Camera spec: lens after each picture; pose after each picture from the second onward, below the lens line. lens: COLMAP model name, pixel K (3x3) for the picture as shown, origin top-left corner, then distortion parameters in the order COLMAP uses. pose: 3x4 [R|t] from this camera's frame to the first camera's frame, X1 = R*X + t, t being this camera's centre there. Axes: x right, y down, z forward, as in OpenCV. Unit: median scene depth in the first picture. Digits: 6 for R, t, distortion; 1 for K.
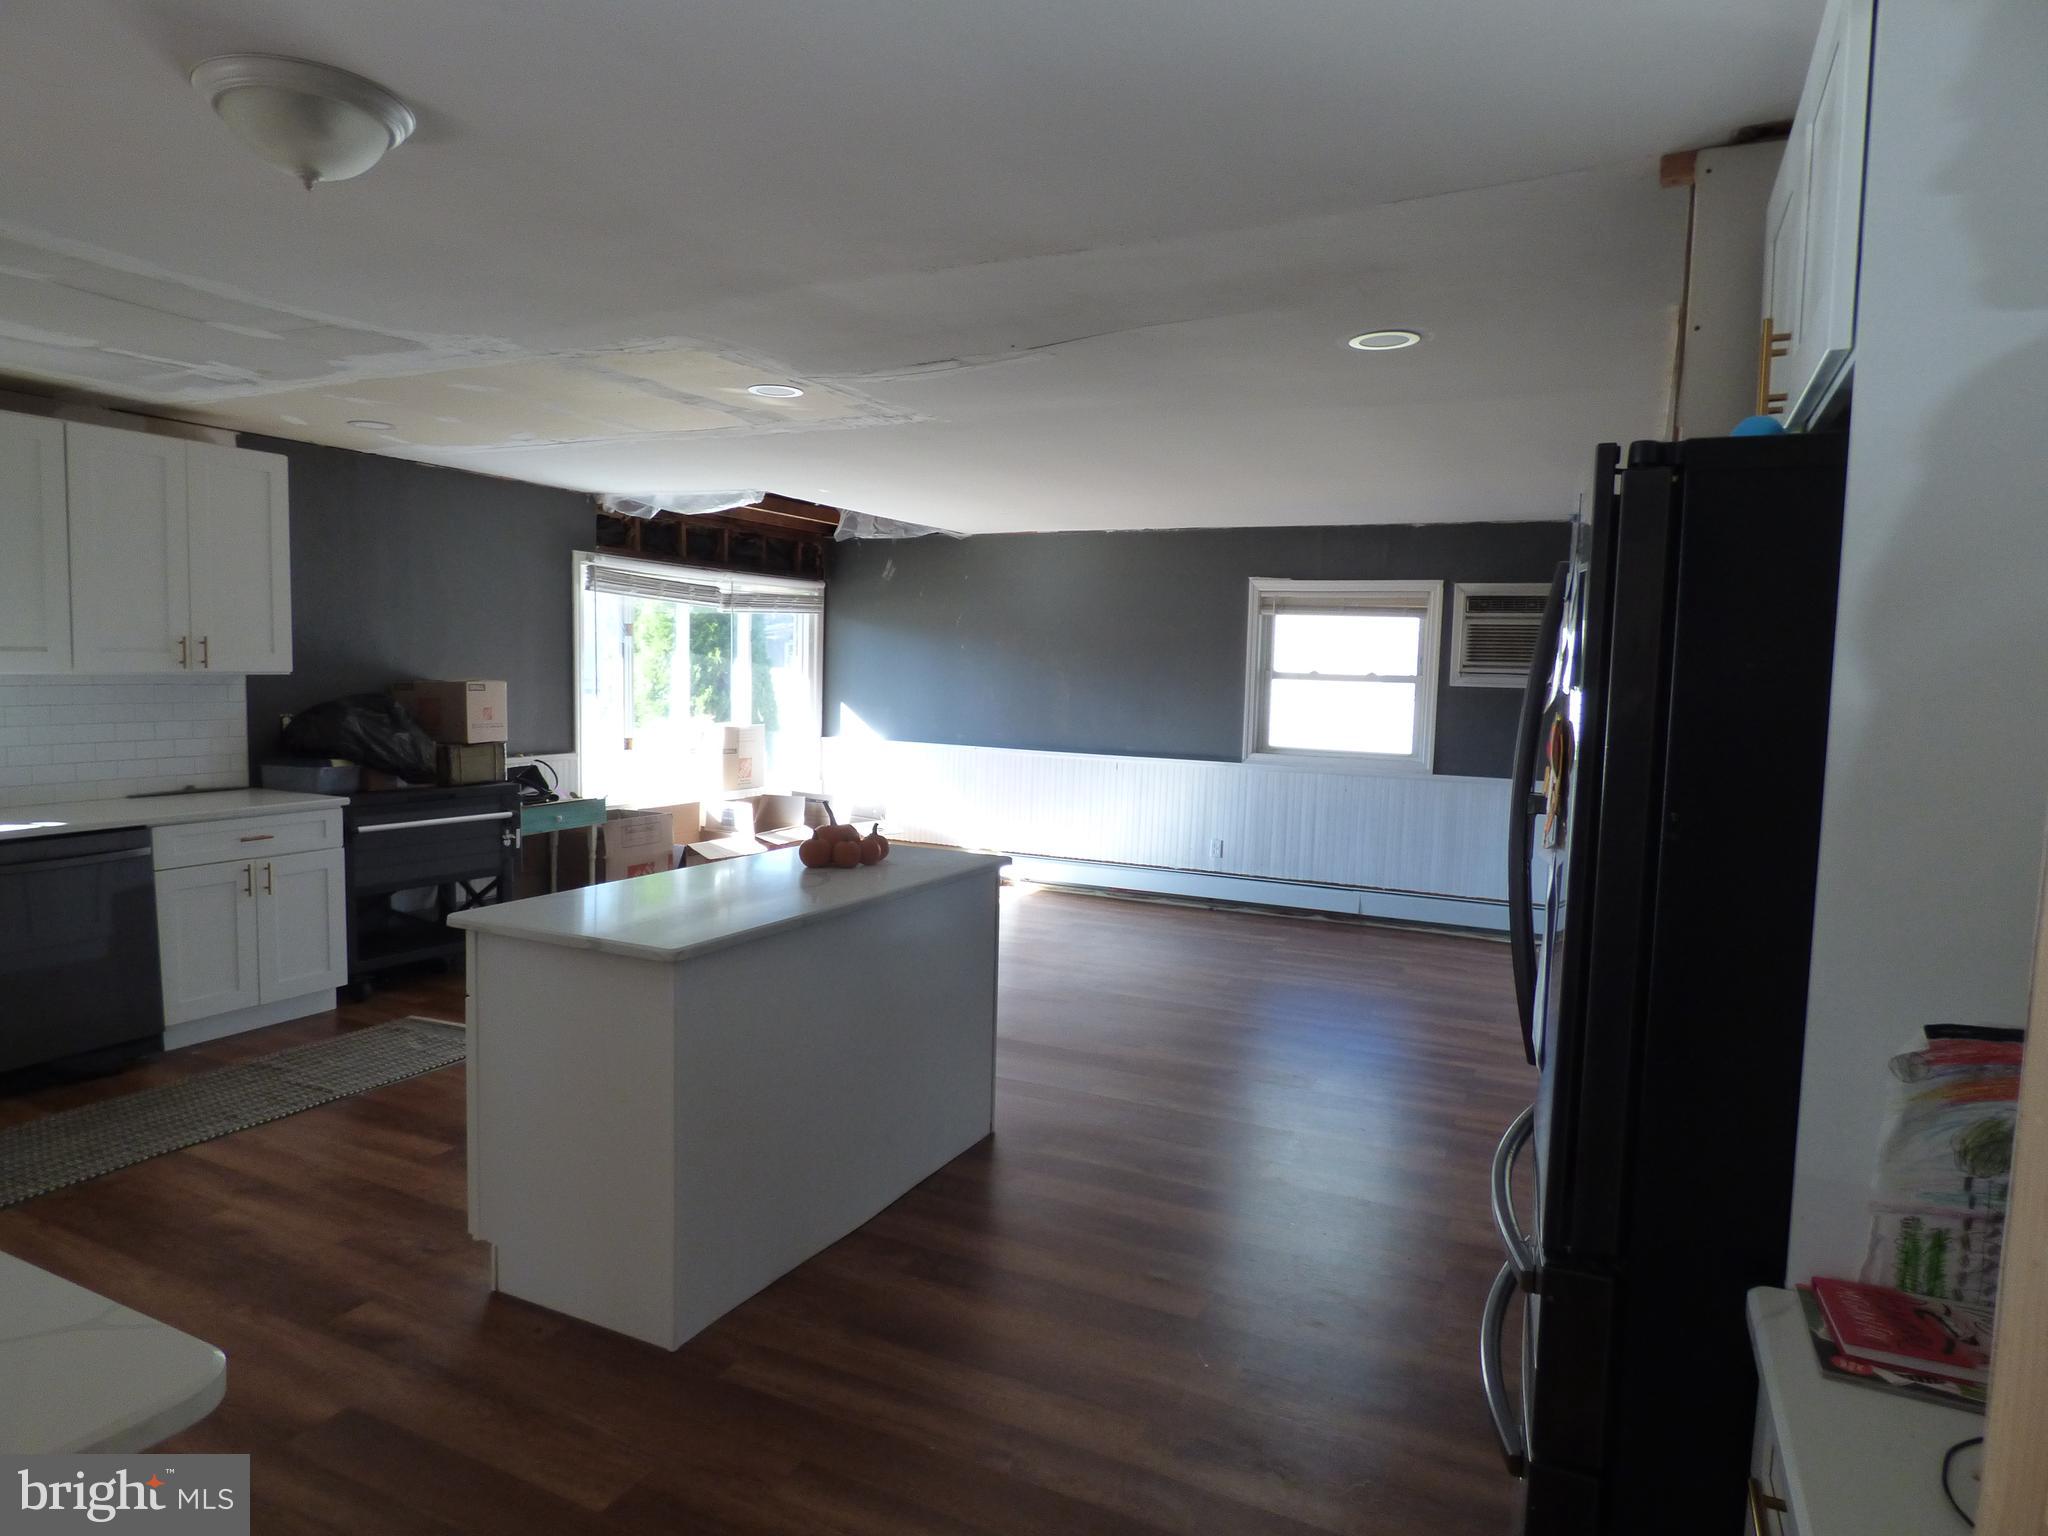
lens RADIAL K [[1229.2, 0, 1011.6], [0, 1229.2, 764.5], [0, 0, 1]] dist [-0.034440, 0.006089]
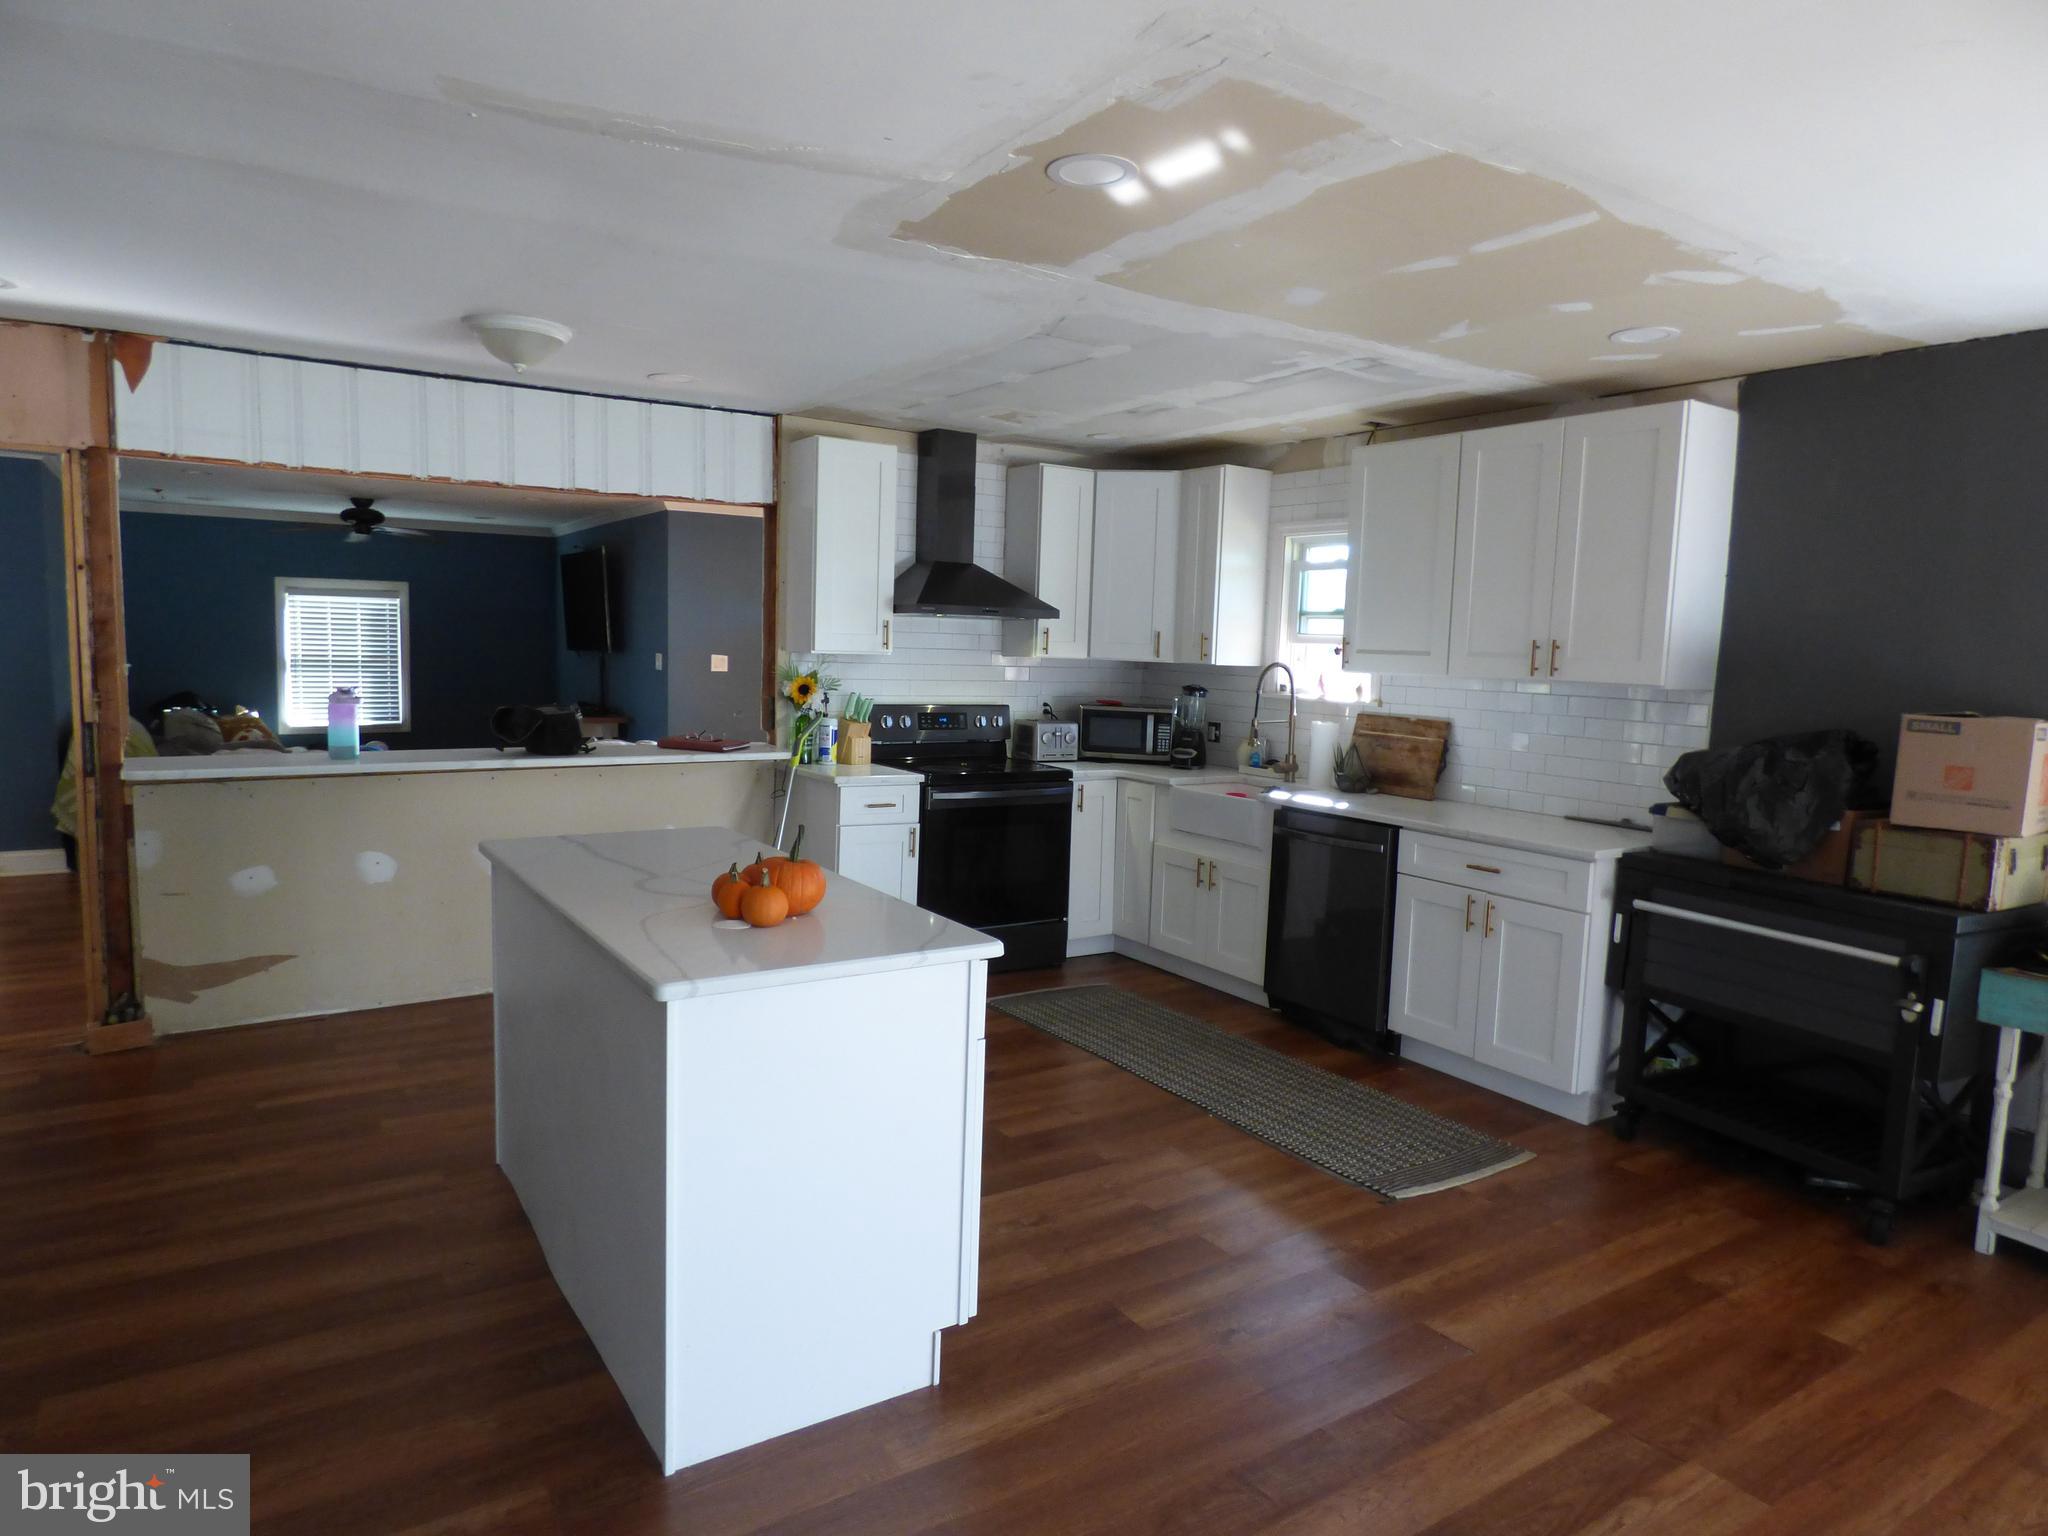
lens RADIAL K [[1229.2, 0, 1011.6], [0, 1229.2, 764.5], [0, 0, 1]] dist [-0.034440, 0.006089]
pose [[-0.510756, 0.057567, -0.857796, 0.298851], [-0.102652, 0.986534, 0.127329, -0.090826], [0.853575, 0.153089, -0.497969, 1.141658]]
